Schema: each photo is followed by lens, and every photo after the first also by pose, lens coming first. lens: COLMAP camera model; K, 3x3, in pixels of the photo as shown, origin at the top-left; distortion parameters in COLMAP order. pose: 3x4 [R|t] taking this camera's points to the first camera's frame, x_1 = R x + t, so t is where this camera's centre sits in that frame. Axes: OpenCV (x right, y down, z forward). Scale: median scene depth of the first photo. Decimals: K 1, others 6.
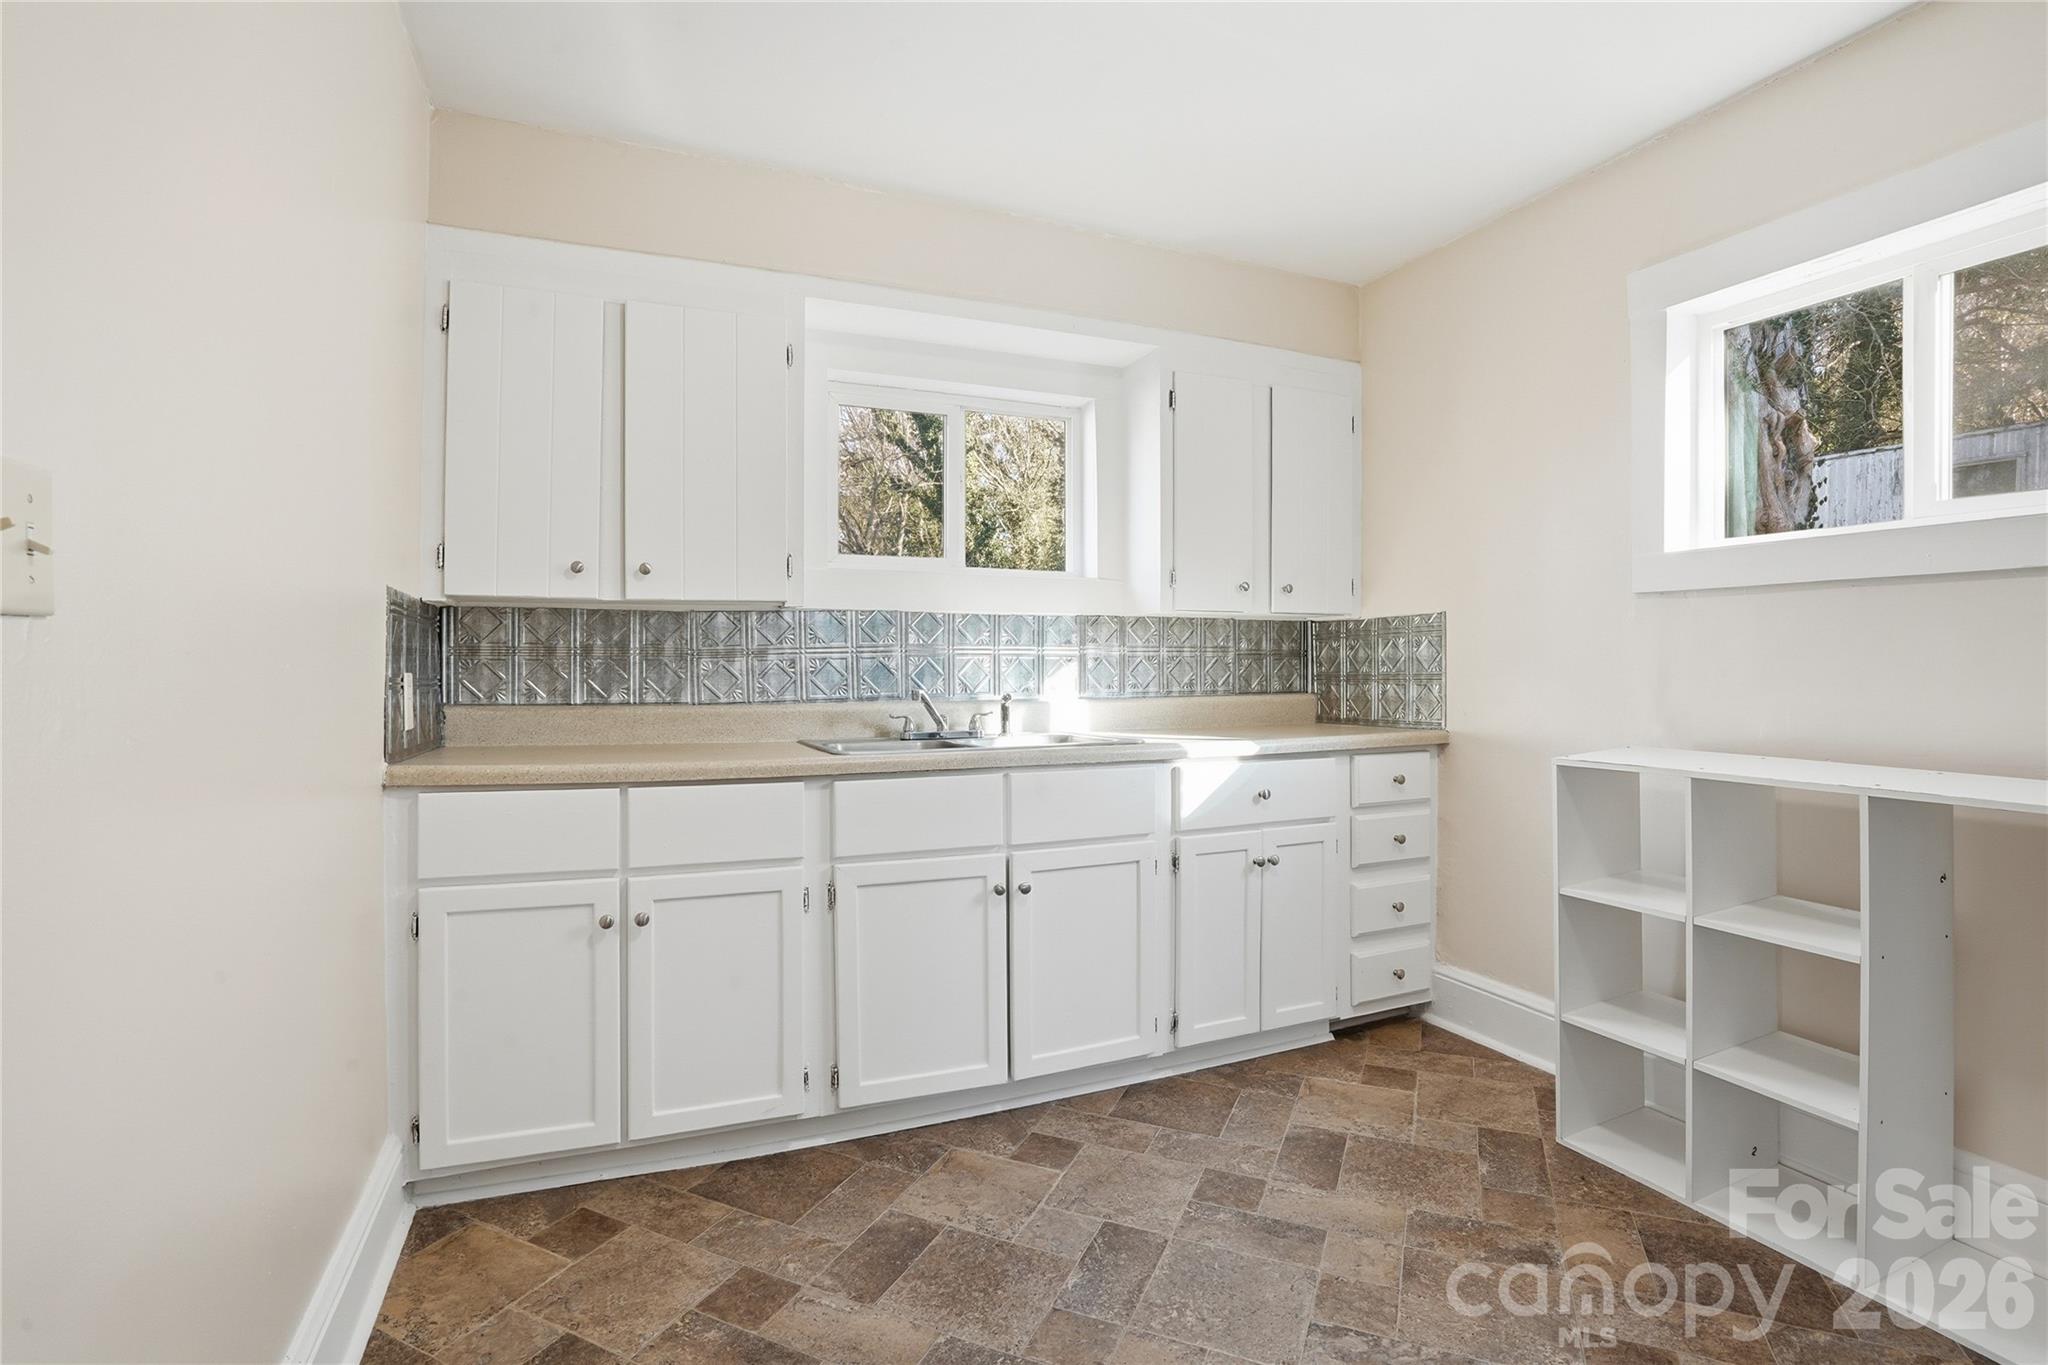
lens RADIAL K [[959.5, 0, 1020.6], [0, 959.5, 668.6], [0, 0, 1]] dist [-0.062598, 0.023928]
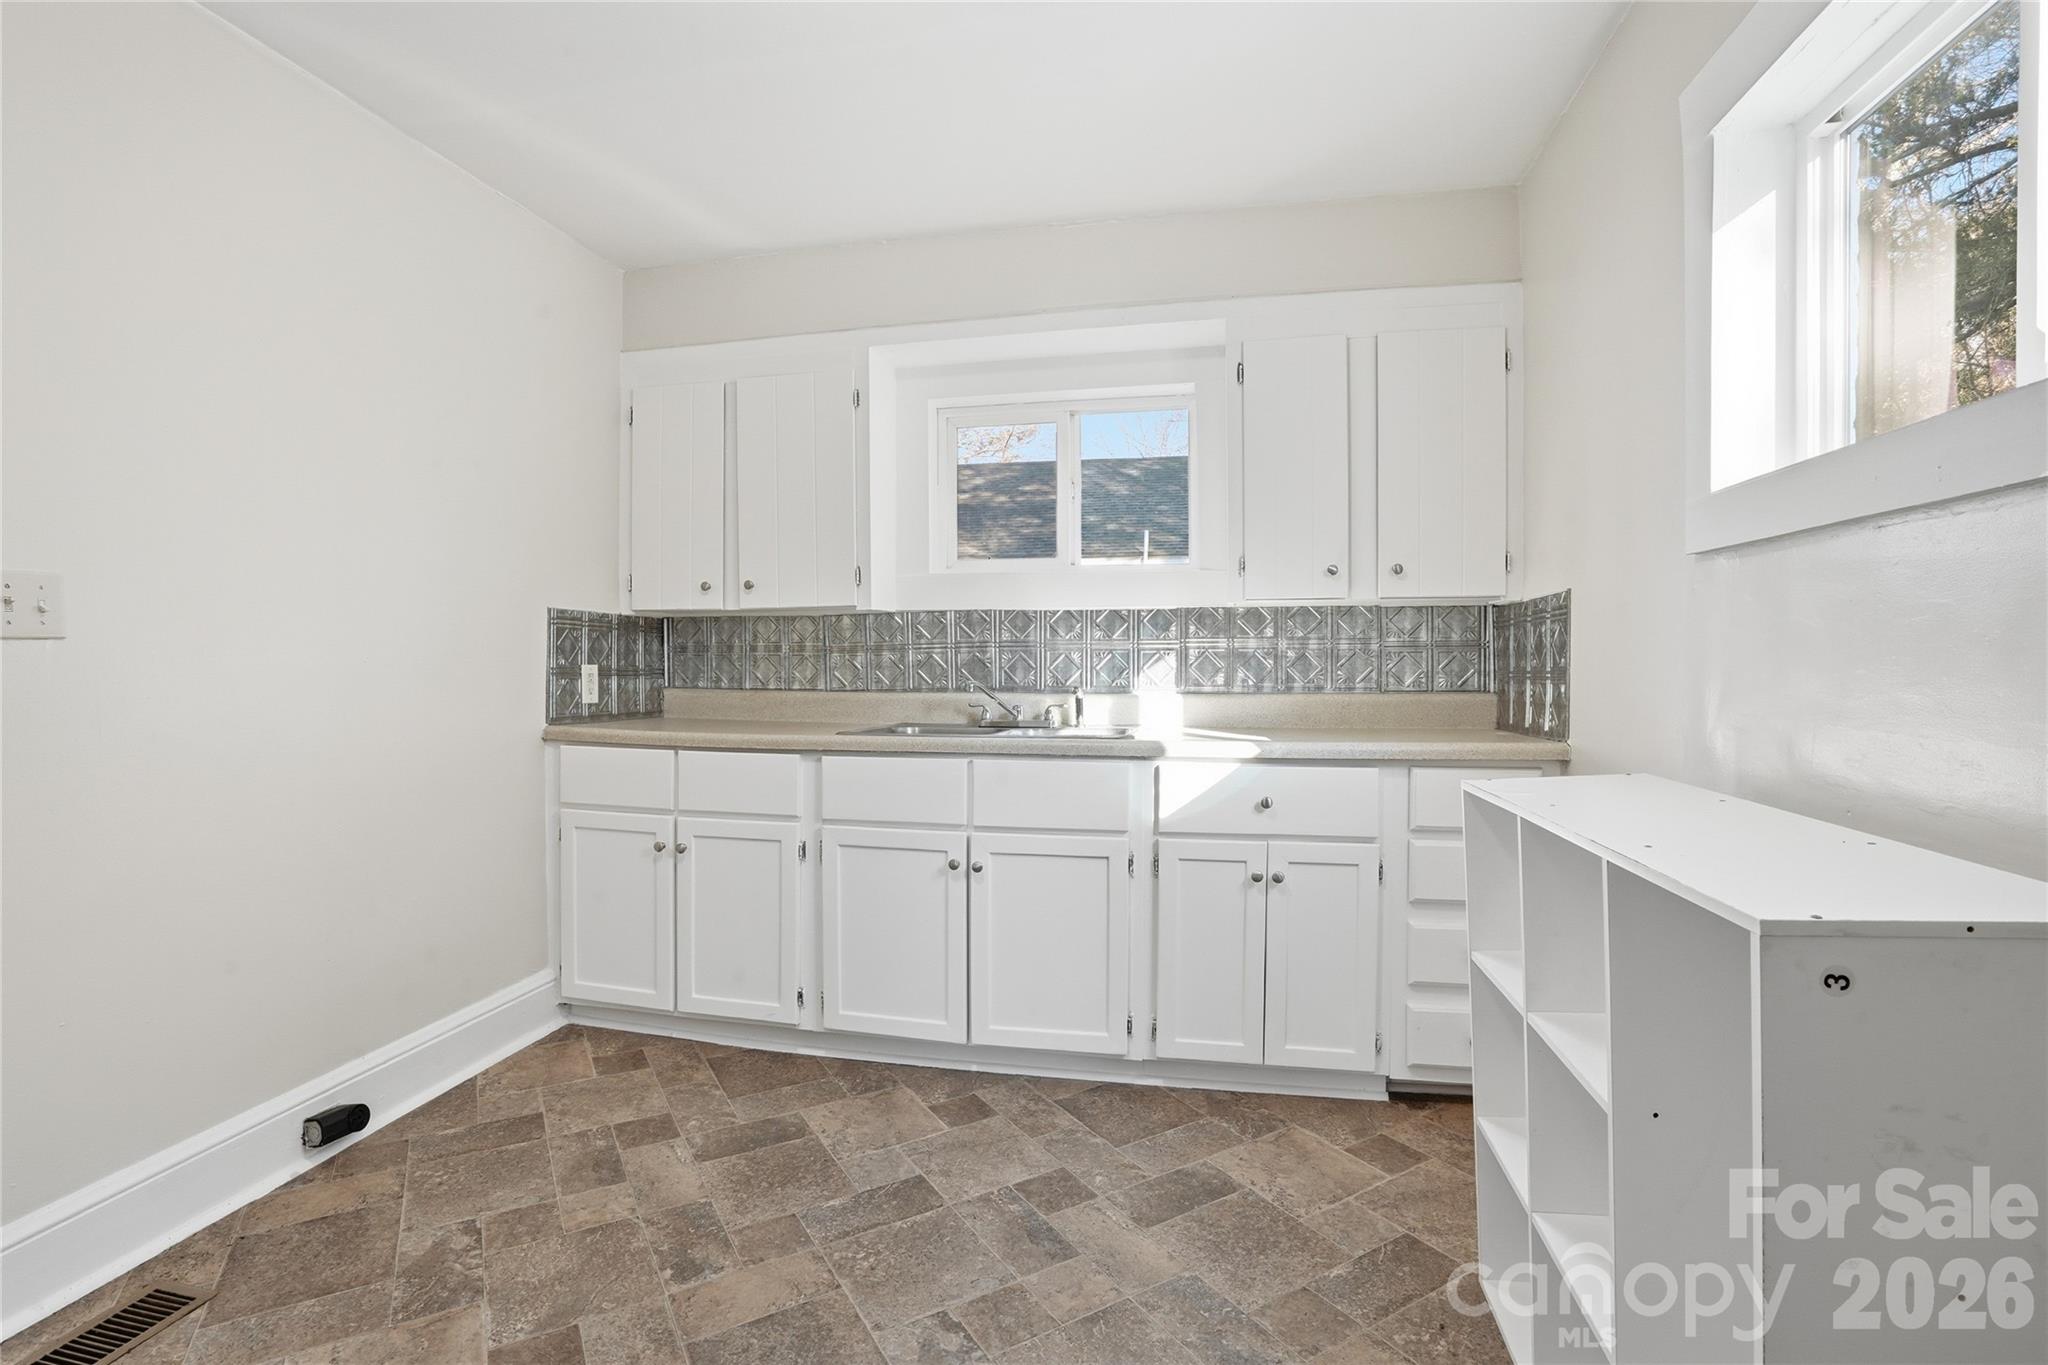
lens RADIAL K [[947.7, 0, 1015.7], [0, 947.7, 670.2], [0, 0, 1]] dist [-0.064142, 0.024516]
pose [[0.818283, 0.006433, -0.574779, 0.611413], [-0.001300, 0.999956, 0.009340, -0.001217], [0.574814, -0.006895, 0.818255, 0.148650]]
